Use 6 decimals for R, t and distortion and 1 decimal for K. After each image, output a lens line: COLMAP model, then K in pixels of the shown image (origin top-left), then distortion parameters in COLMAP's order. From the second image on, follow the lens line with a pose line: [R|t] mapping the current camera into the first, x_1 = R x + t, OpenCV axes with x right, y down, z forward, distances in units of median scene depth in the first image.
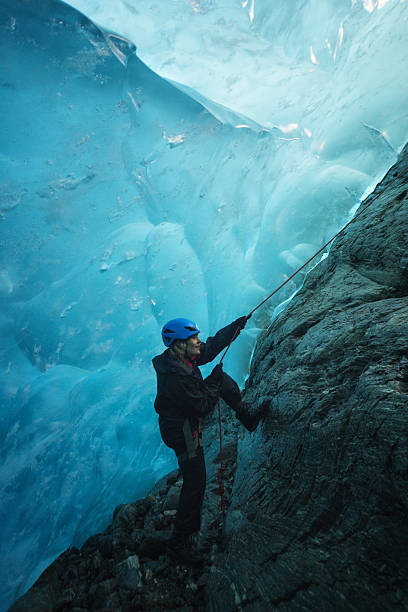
lens RADIAL K [[309.0, 0, 204.0], [0, 309.0, 306.0], [0, 0, 1]] dist [-0.053994, 0.020665]
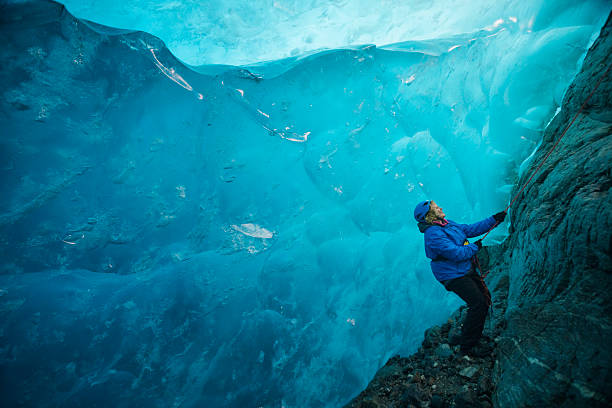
lens RADIAL K [[309.0, 0, 306.0], [0, 309.0, 204.0], [0, 0, 1]] dist [-0.053994, 0.020665]
pose [[0.854285, -0.219522, -0.471176, 0.041039], [0.225209, 0.973265, -0.045122, 0.021426], [0.468484, -0.067566, 0.880884, -0.573826]]
